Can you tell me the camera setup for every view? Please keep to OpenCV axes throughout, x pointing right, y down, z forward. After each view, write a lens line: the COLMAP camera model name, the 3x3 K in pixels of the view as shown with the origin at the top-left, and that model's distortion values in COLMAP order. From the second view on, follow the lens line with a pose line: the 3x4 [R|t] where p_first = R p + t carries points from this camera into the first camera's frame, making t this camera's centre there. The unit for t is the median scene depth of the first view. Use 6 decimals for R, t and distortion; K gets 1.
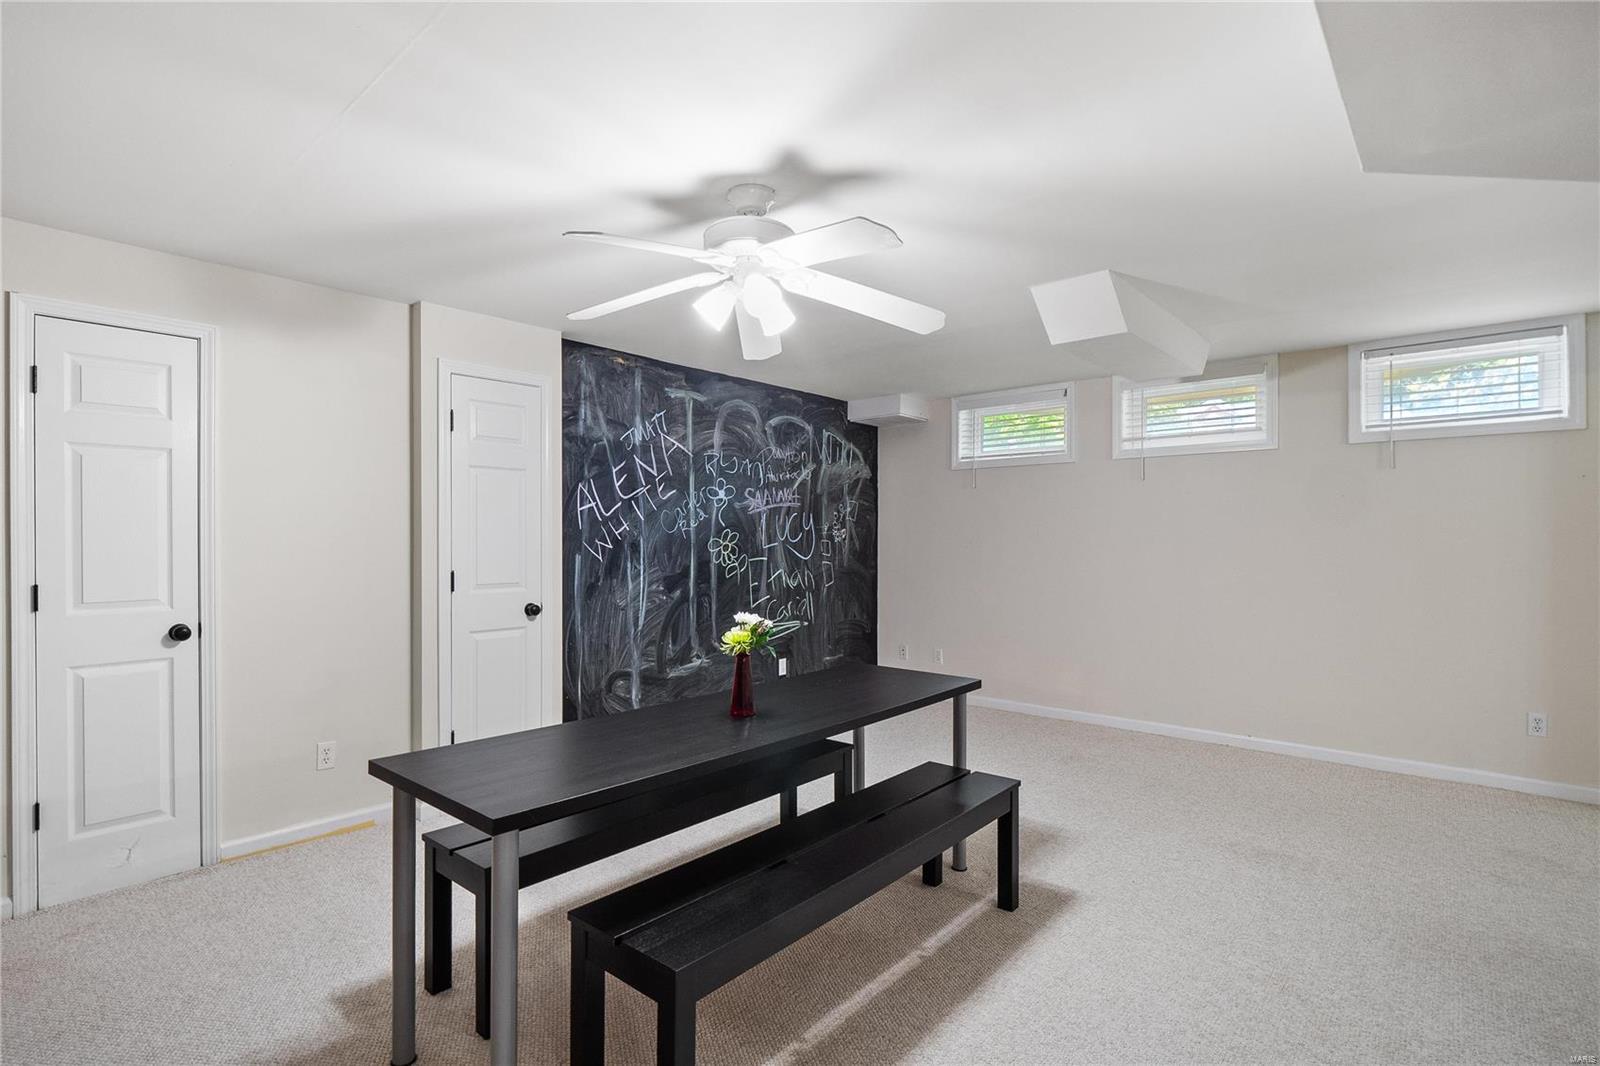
lens RADIAL K [[773.0, 0, 798.3], [0, 773.0, 542.3], [0, 0, 1]] dist [-0.003816, -0.000486]
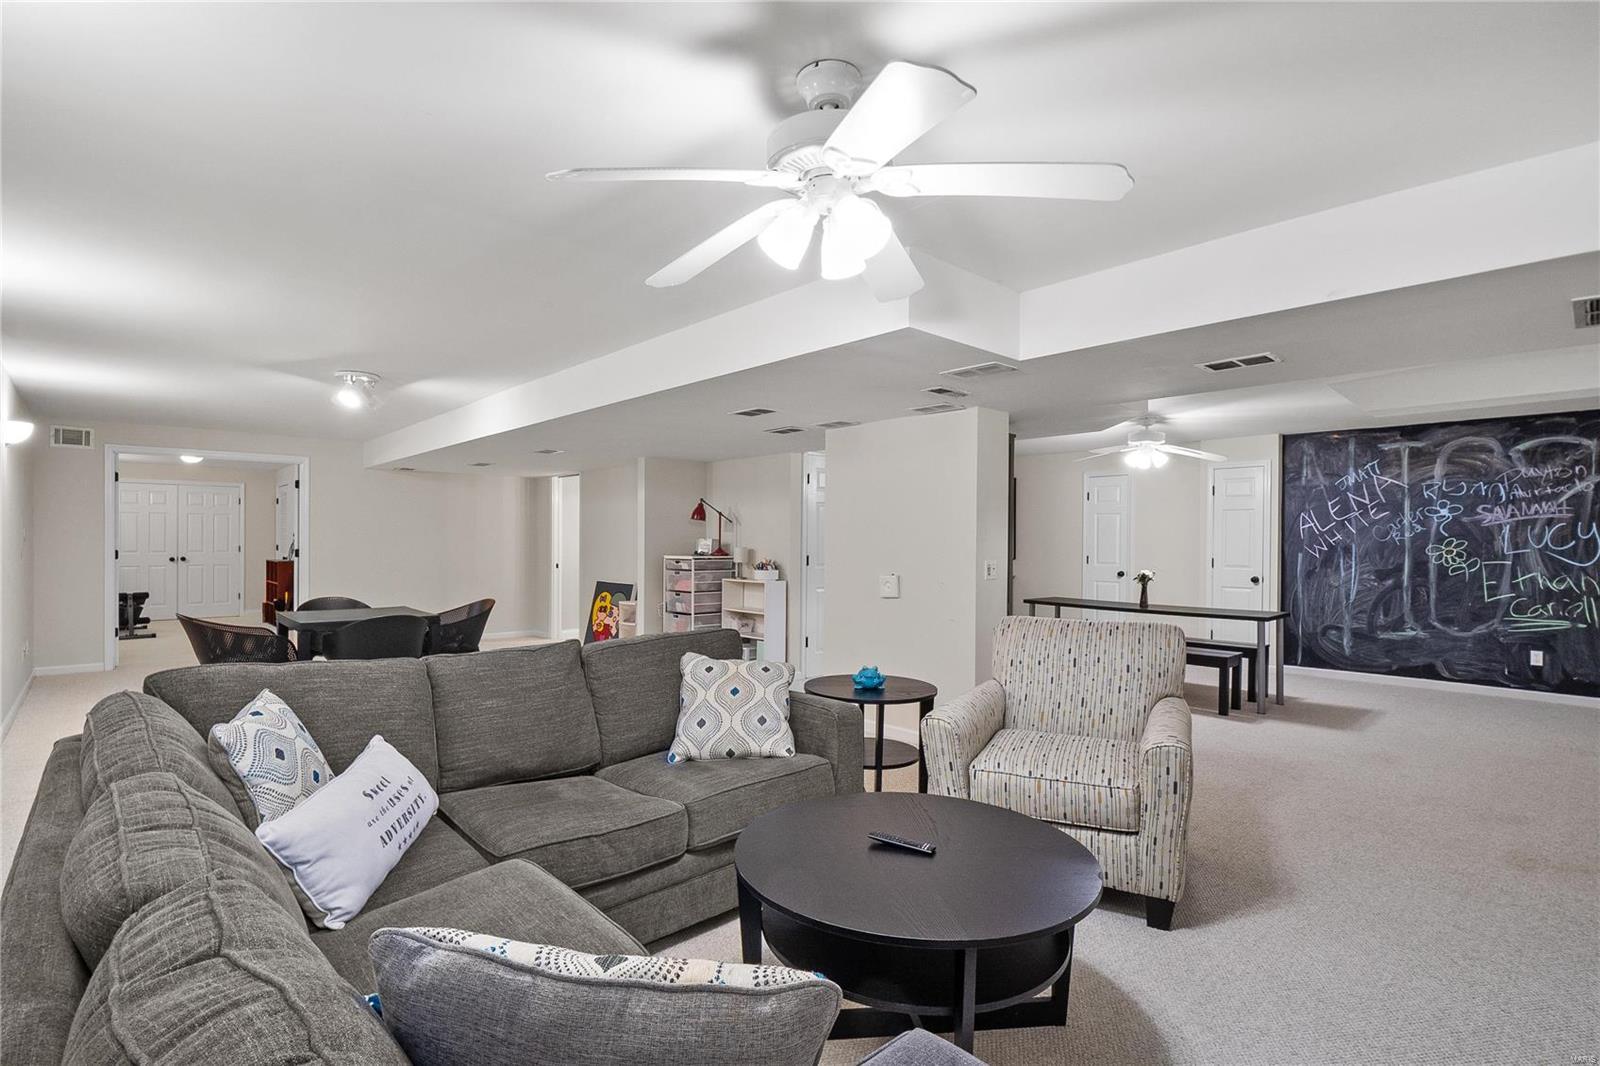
lens RADIAL K [[773.0, 0, 798.8], [0, 773.0, 538.8], [0, 0, 1]] dist [-0.003816, -0.000486]
pose [[-0.104432, -0.004743, -0.994521, 1.382189], [-0.014904, 0.999884, -0.003204, 0.004953], [0.994420, 0.014488, -0.104491, 0.033893]]
